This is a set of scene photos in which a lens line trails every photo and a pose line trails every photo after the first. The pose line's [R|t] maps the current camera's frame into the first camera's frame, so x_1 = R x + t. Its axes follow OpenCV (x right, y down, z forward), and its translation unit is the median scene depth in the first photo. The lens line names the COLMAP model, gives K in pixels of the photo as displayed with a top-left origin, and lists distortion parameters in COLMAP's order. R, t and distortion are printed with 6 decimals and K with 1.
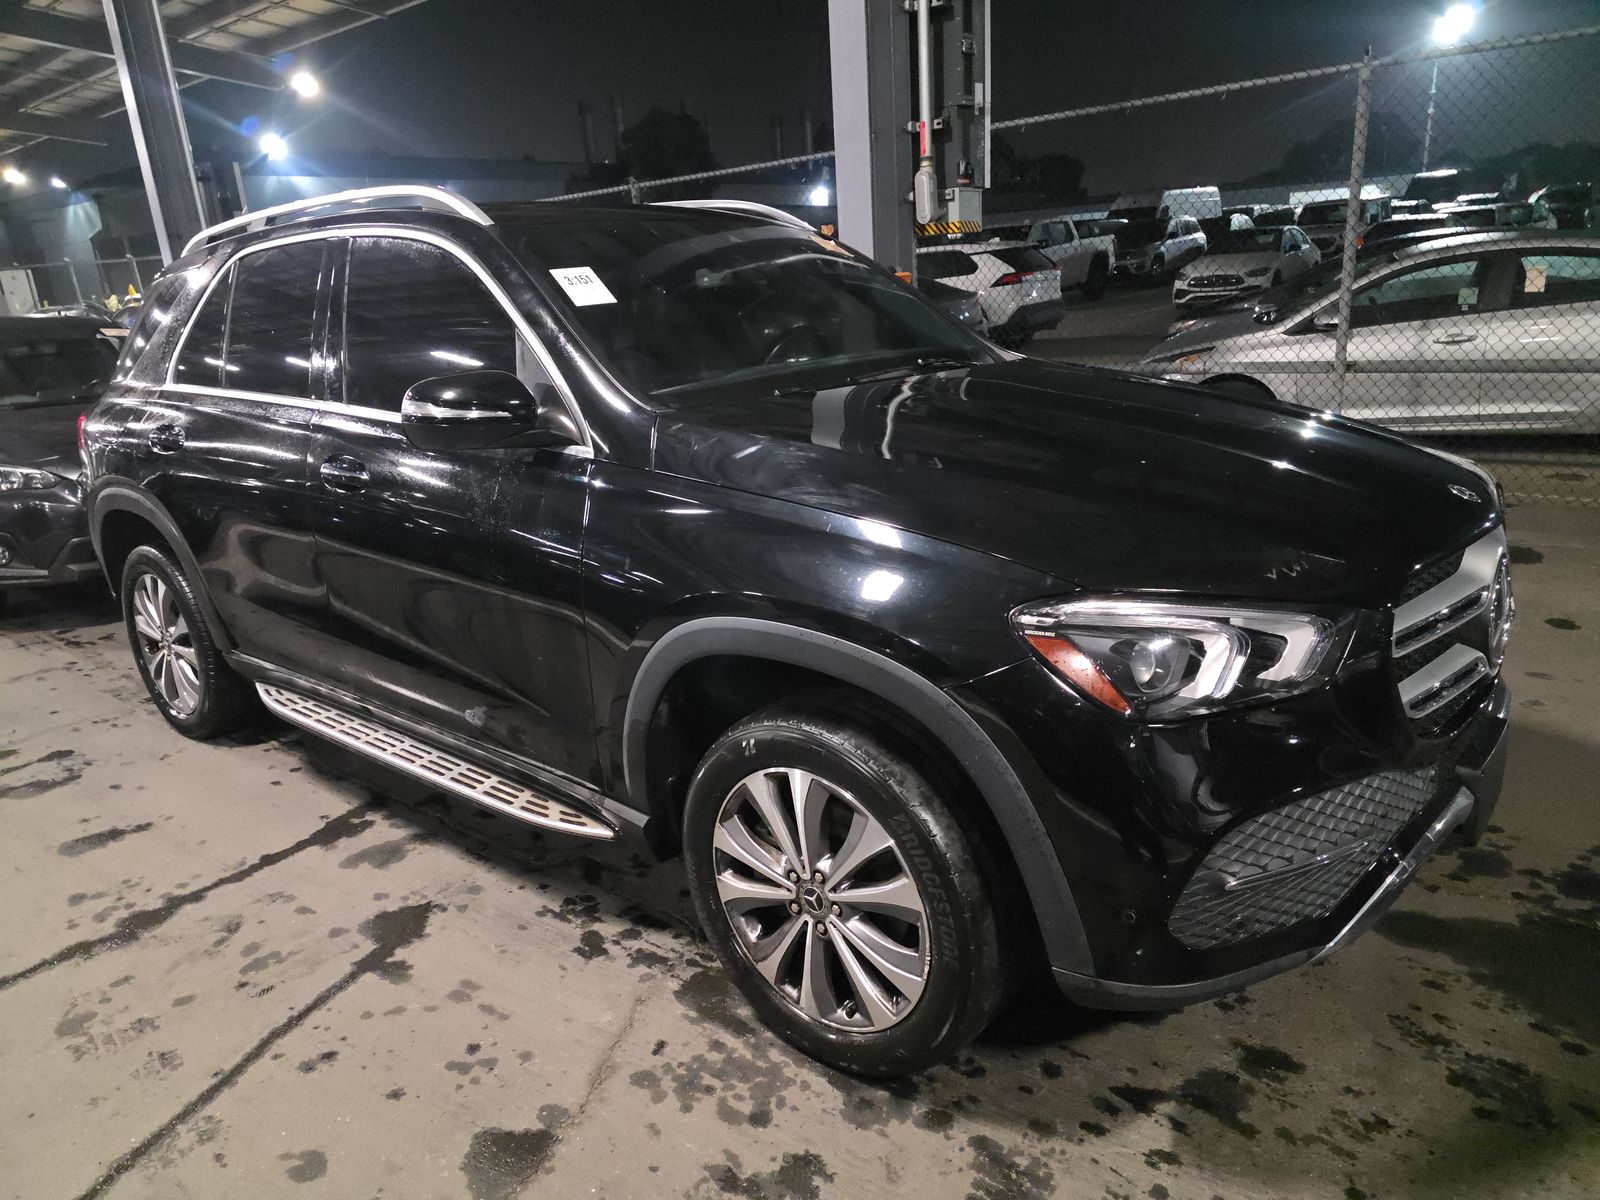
lens RADIAL K [[1060.7, 0, 802.5], [0, 1060.7, 606.5], [0, 0, 1]] dist [0.029077, -0.028249]
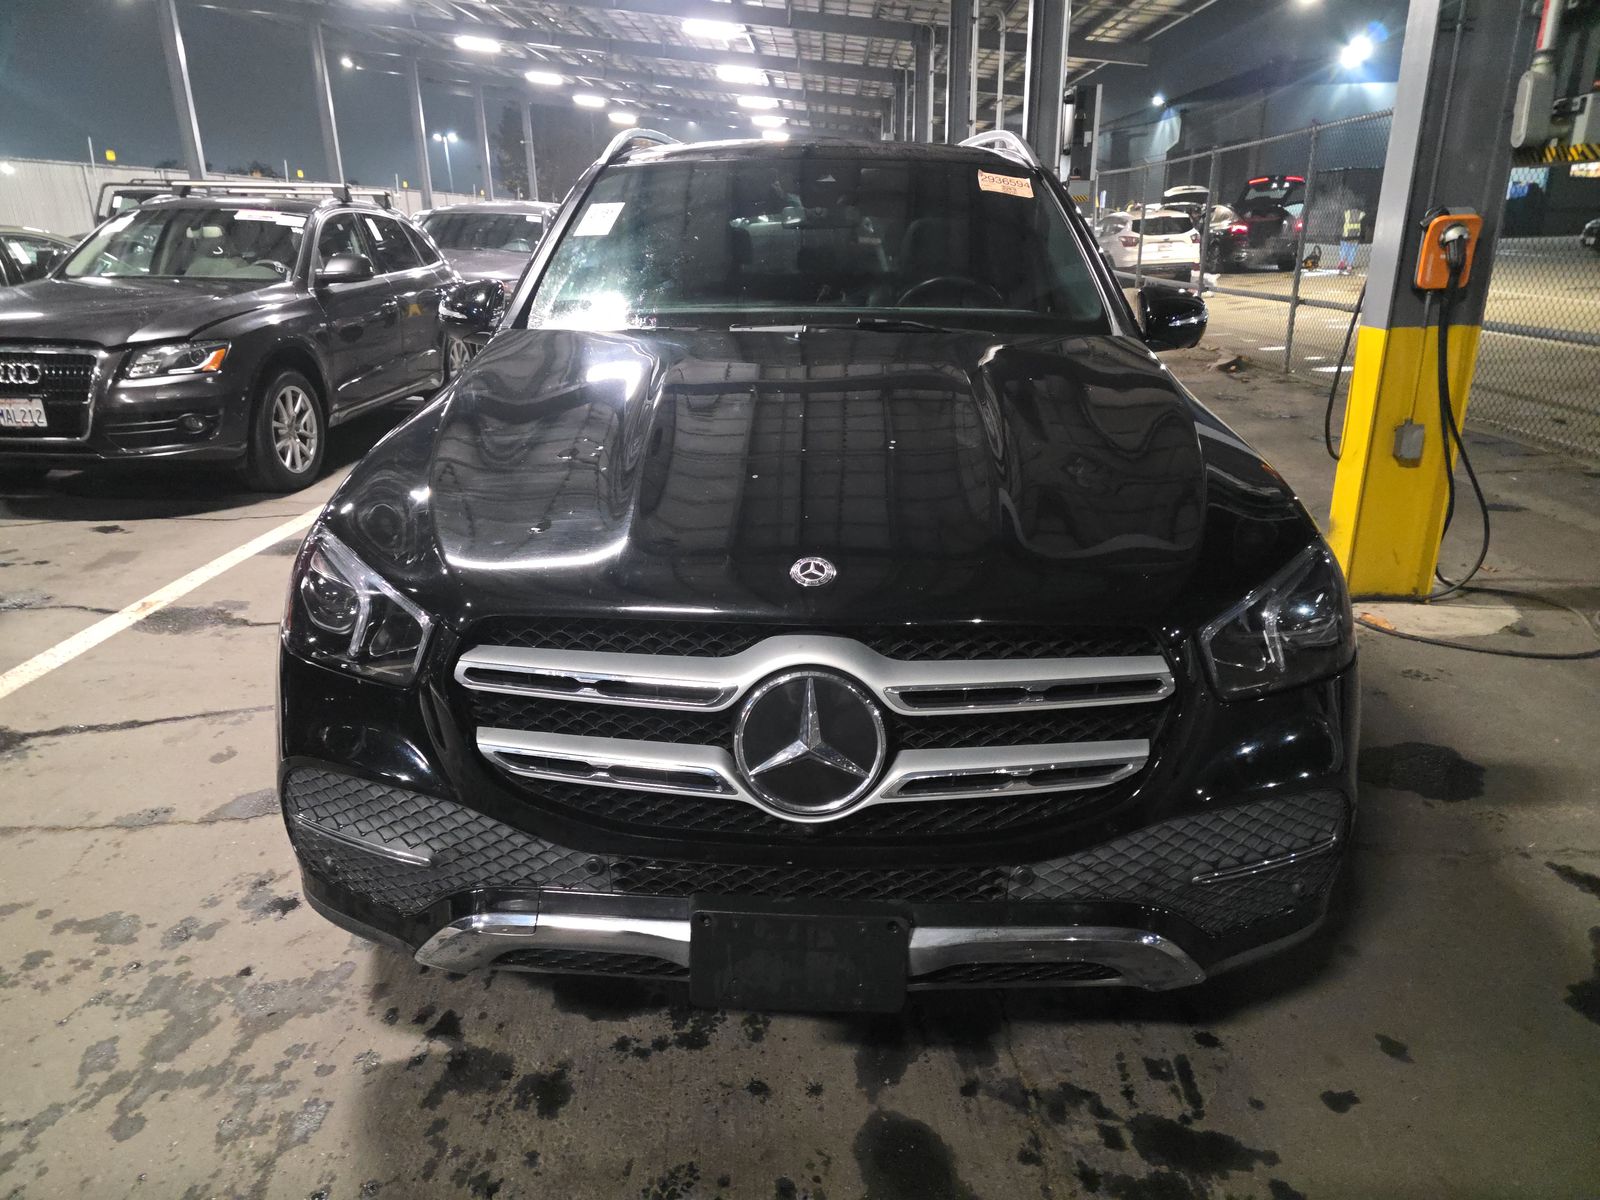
lens RADIAL K [[1060.7, 0, 799.3], [0, 1060.7, 602.1], [0, 0, 1]] dist [0.029077, -0.028249]
pose [[0.618548, 0.302677, -0.725110, 0.431191], [-0.251534, 0.950542, 0.182209, -0.081669], [0.744398, 0.069685, 0.664090, 0.195288]]
